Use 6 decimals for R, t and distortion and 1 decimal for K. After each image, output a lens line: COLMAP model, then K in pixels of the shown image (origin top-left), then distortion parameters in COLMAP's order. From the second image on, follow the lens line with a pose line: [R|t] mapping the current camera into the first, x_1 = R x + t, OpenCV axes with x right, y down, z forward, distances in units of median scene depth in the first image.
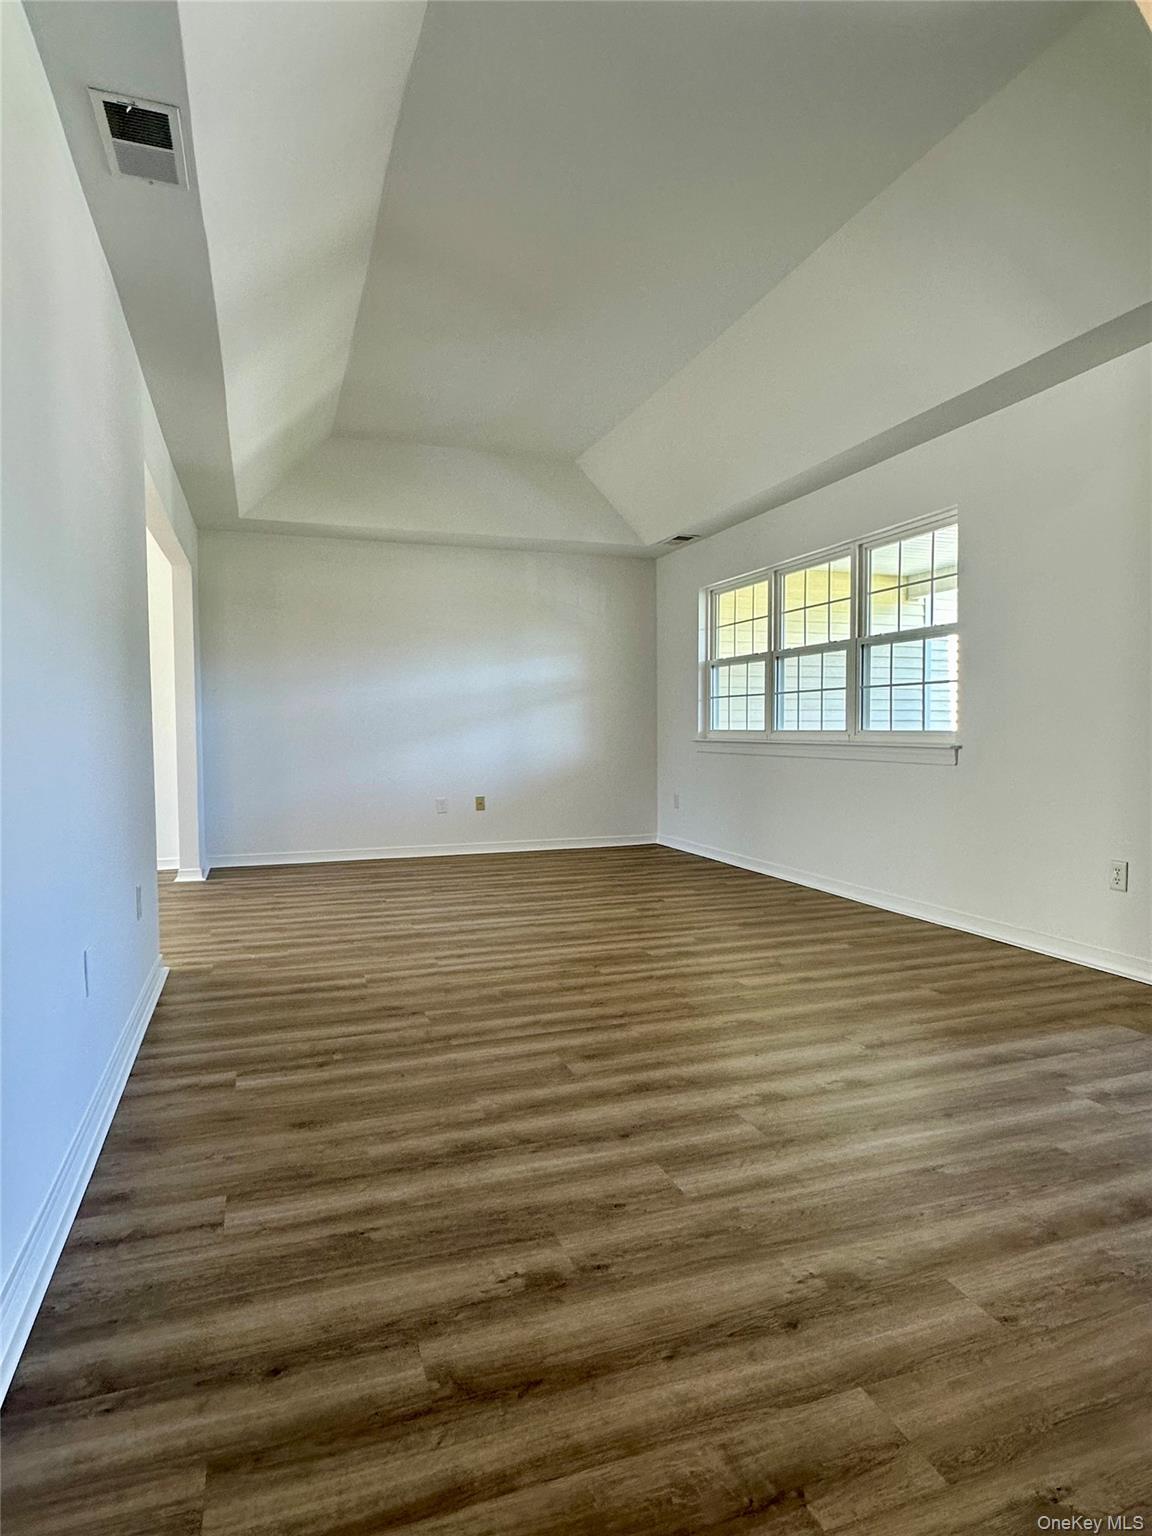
lens RADIAL K [[874.8, 0, 576.0], [0, 874.8, 768.0], [0, 0, 1]] dist [-0.005428, -0.000099]
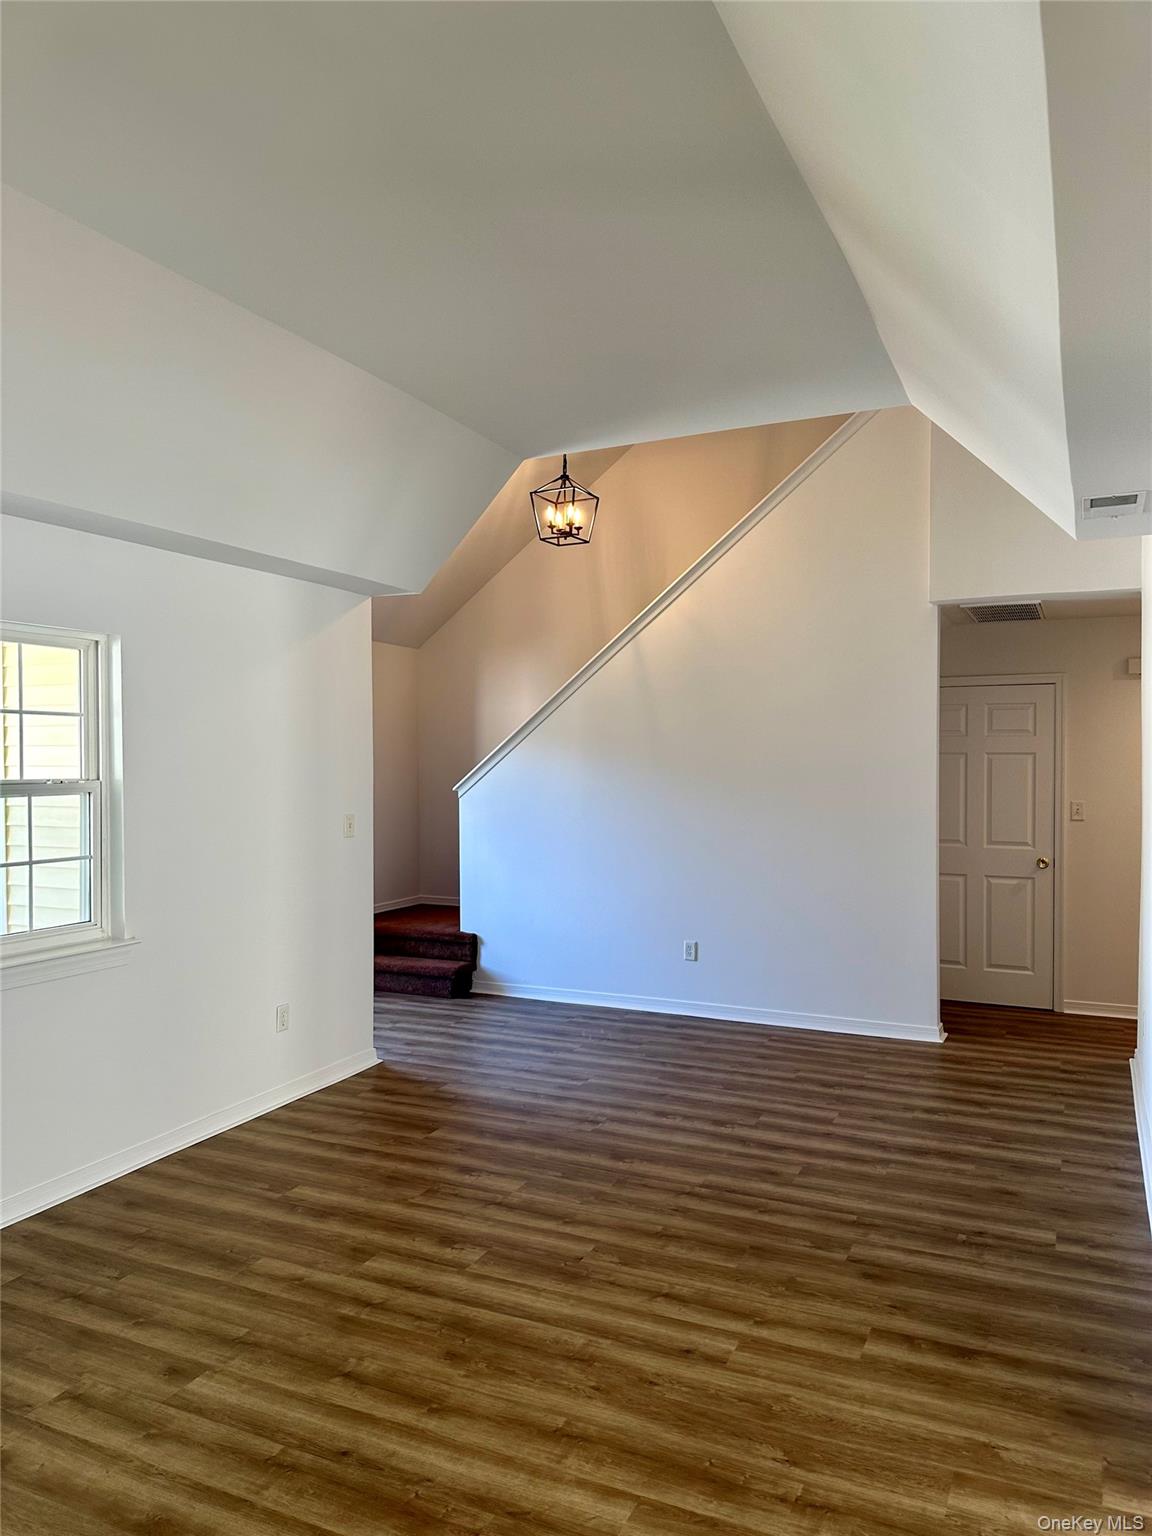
lens RADIAL K [[1074.4, 0, 589.8], [0, 1074.4, 768.7], [0, 0, 1]] dist [0.089956, -0.161391]
pose [[-0.716221, -0.000961, 0.697872, -0.724587], [0.037440, 0.998506, 0.039799, -0.266946], [-0.696868, 0.054633, -0.715116, 1.848303]]
